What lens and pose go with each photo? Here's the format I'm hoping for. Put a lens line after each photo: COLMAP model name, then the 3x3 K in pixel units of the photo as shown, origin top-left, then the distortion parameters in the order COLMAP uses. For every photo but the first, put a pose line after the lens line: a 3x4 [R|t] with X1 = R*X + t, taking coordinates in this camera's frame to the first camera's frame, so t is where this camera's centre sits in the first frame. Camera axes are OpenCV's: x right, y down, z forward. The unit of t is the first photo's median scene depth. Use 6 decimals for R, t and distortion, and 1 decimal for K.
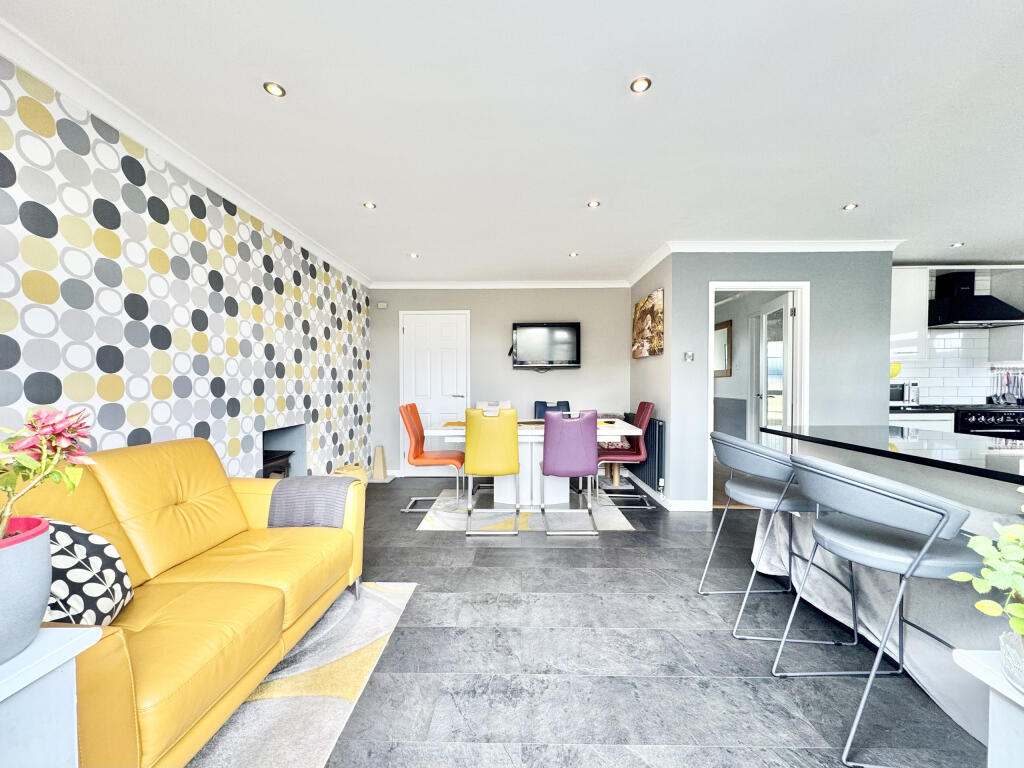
lens RADIAL K [[417.7, 0, 522.1], [0, 417.7, 388.1], [0, 0, 1]] dist [0.001952, -0.001208]
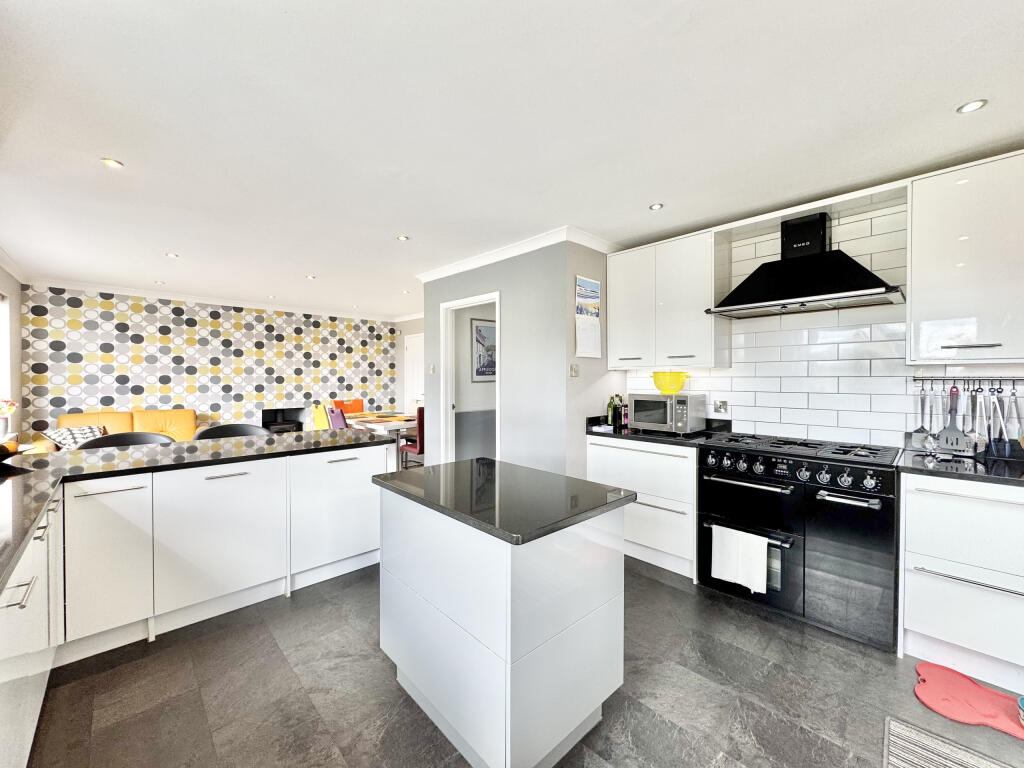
lens RADIAL K [[417.7, 0, 518.1], [0, 417.7, 379.5], [0, 0, 1]] dist [0.001952, -0.001208]
pose [[0.699832, 0.007912, -0.714264, 1.800165], [-0.011886, 0.999929, -0.000569, -0.062243], [0.714209, 0.008888, 0.699876, 0.453483]]
